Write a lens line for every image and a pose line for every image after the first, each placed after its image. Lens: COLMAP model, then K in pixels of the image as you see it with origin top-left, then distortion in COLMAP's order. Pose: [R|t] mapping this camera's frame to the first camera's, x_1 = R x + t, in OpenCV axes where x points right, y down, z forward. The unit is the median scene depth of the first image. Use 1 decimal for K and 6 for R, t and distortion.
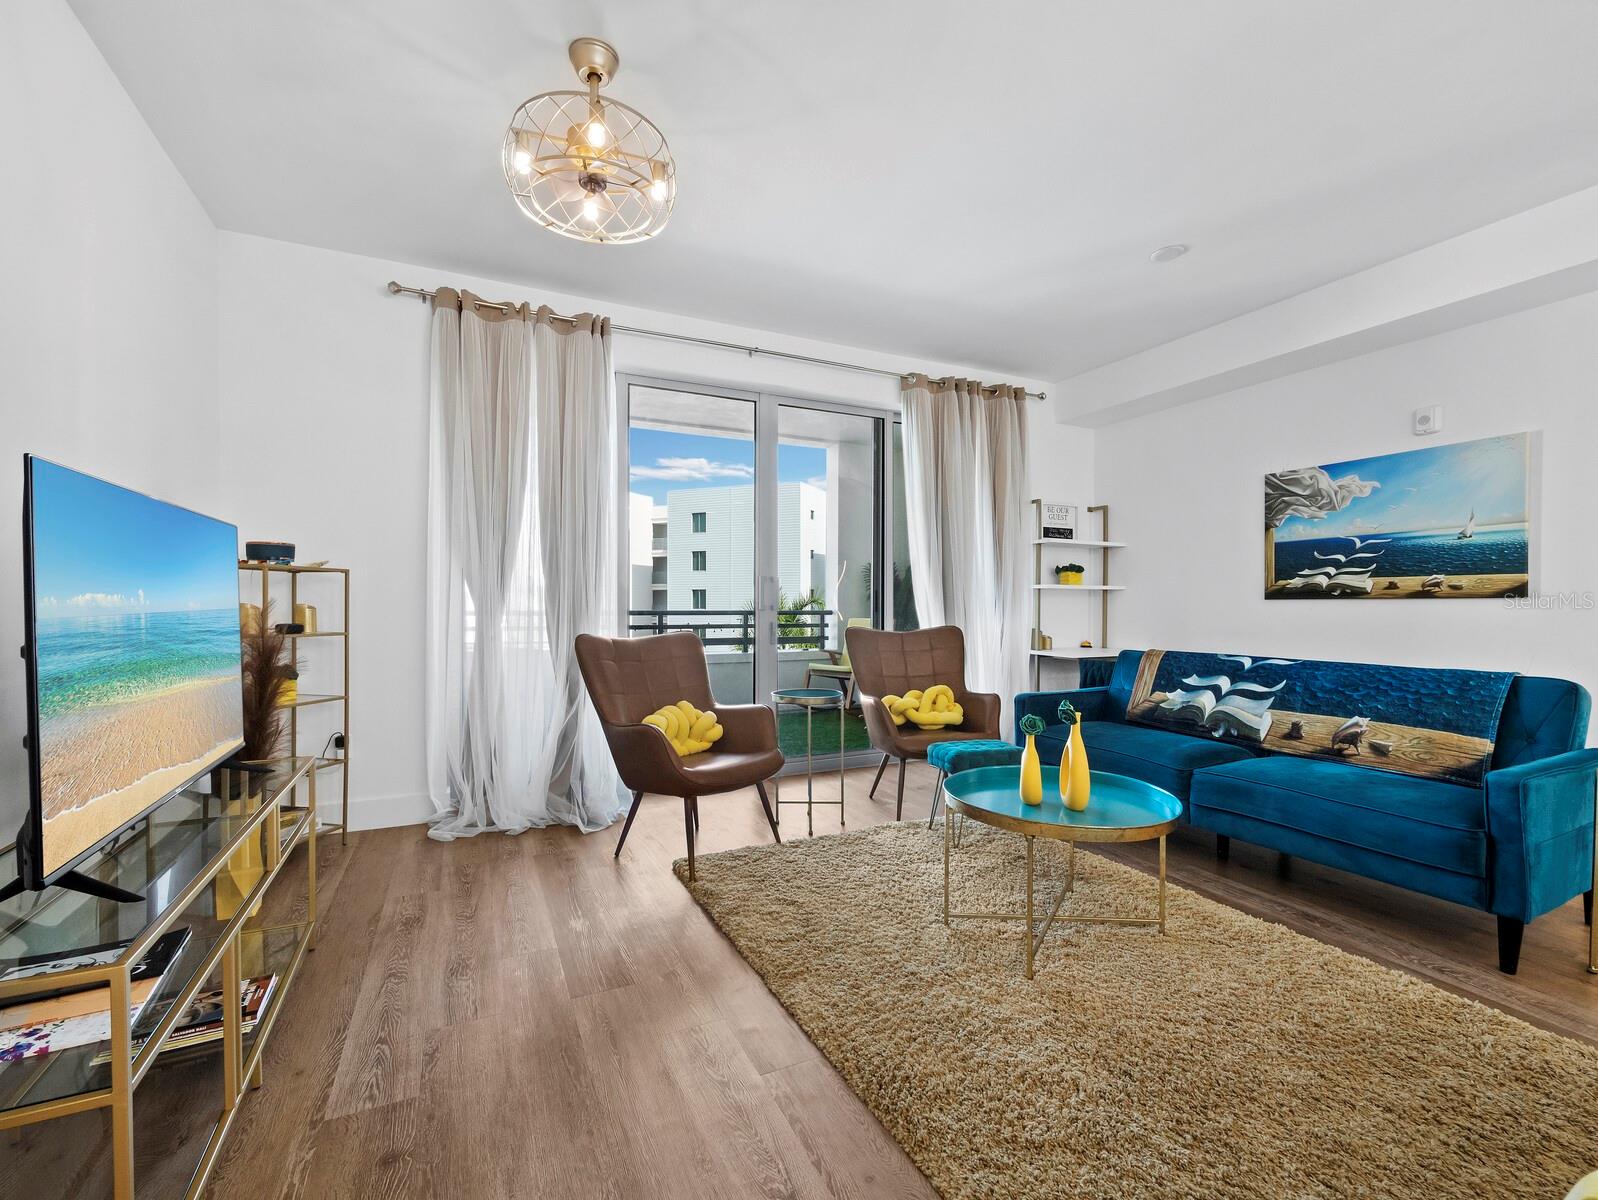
lens RADIAL K [[691.0, 0, 795.8], [0, 691.0, 609.7], [0, 0, 1]] dist [-0.003552, 0.000142]
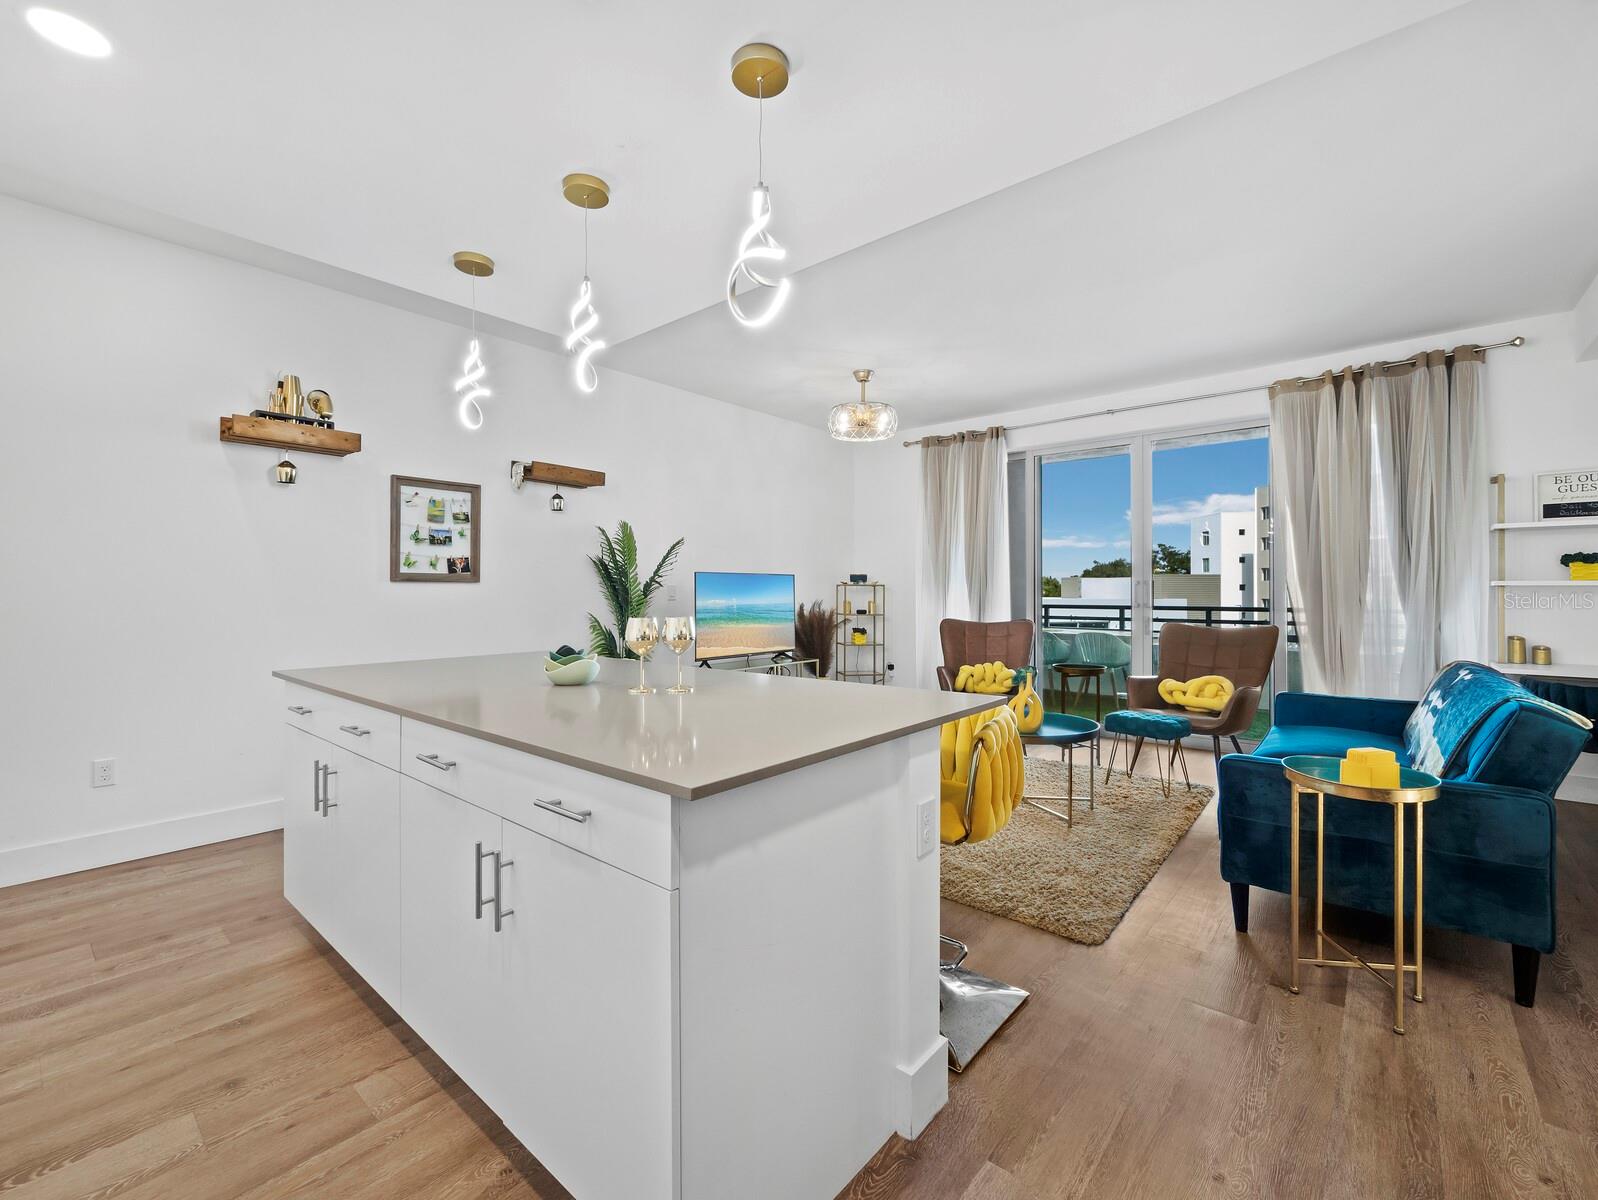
lens RADIAL K [[695.3, 0, 801.5], [0, 695.3, 591.3], [0, 0, 1]] dist [-0.003628, 0.000964]
pose [[0.404299, -0.005405, -0.914611, 1.011185], [-0.007982, 0.999924, -0.009438, -0.013633], [0.914592, 0.011116, 0.404225, -0.083292]]
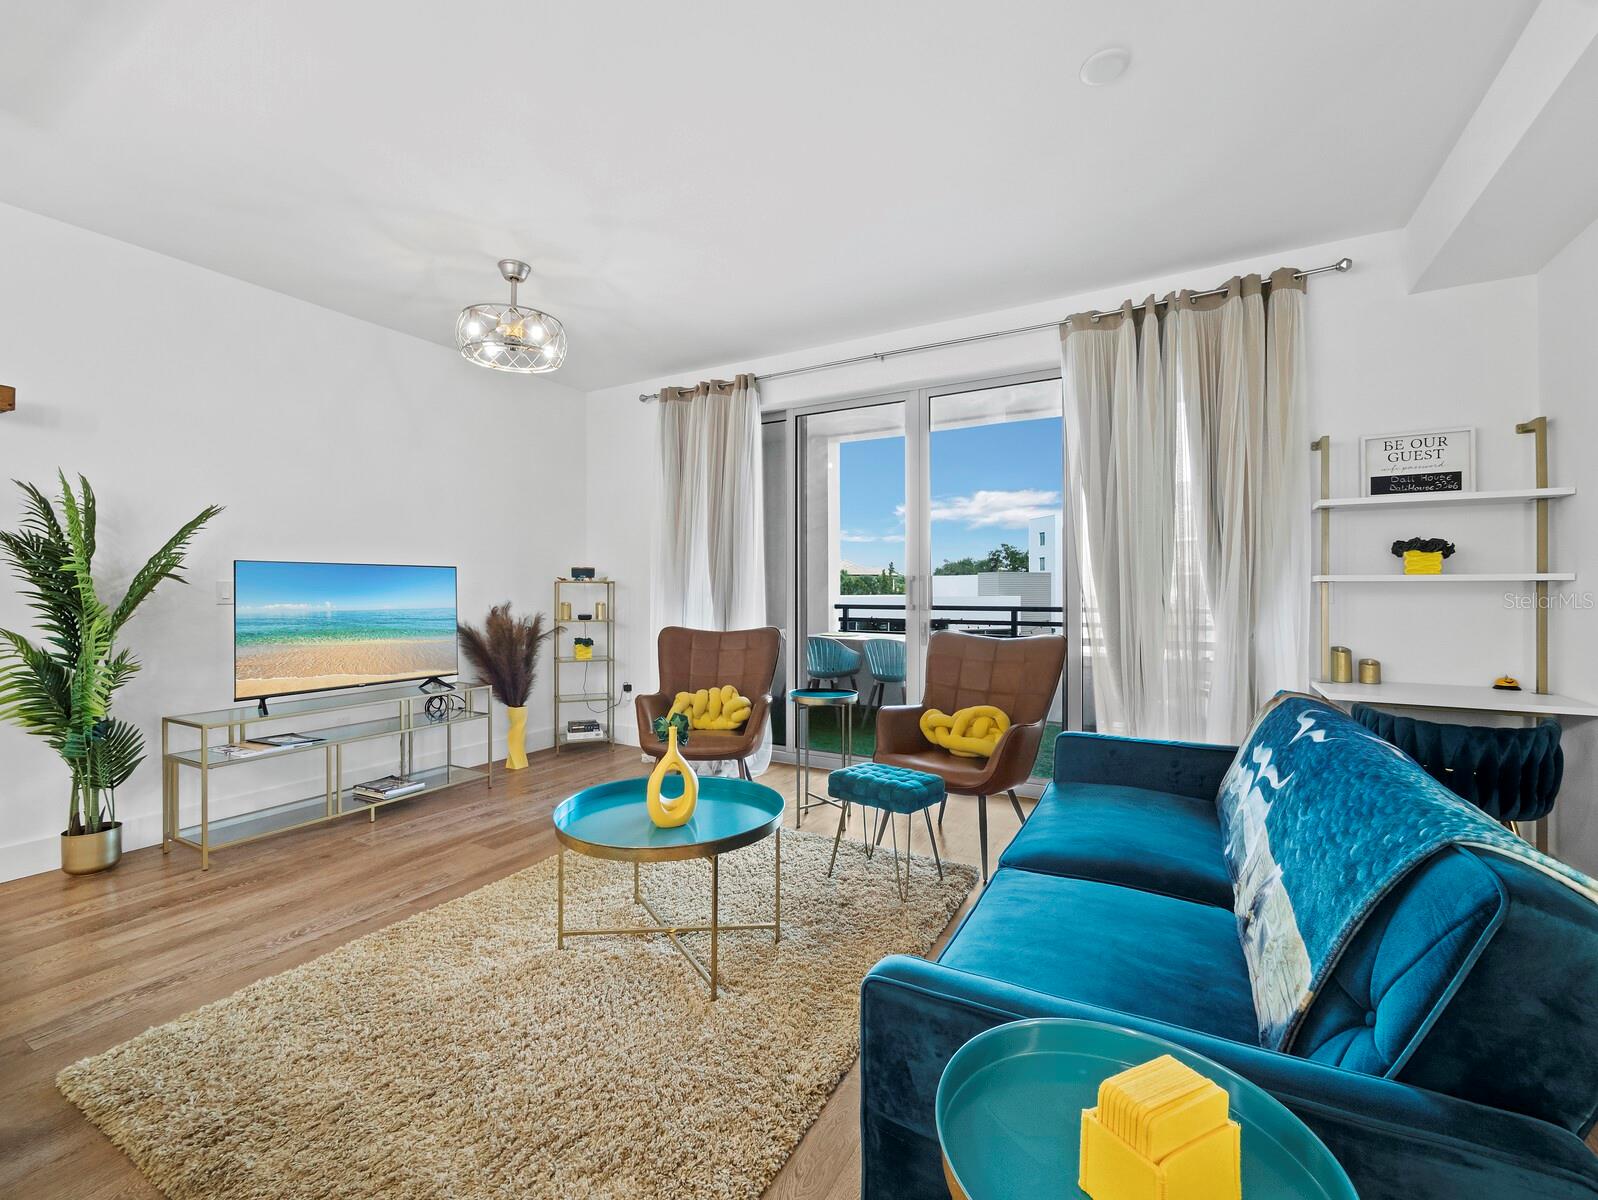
lens RADIAL K [[695.3, 0, 801.5], [0, 695.3, 591.3], [0, 0, 1]] dist [-0.003628, 0.000964]
pose [[0.569378, -0.003357, -0.822069, 0.791598], [-0.004551, 0.999963, -0.007235, -0.021046], [0.822063, 0.007861, 0.569342, 0.359263]]
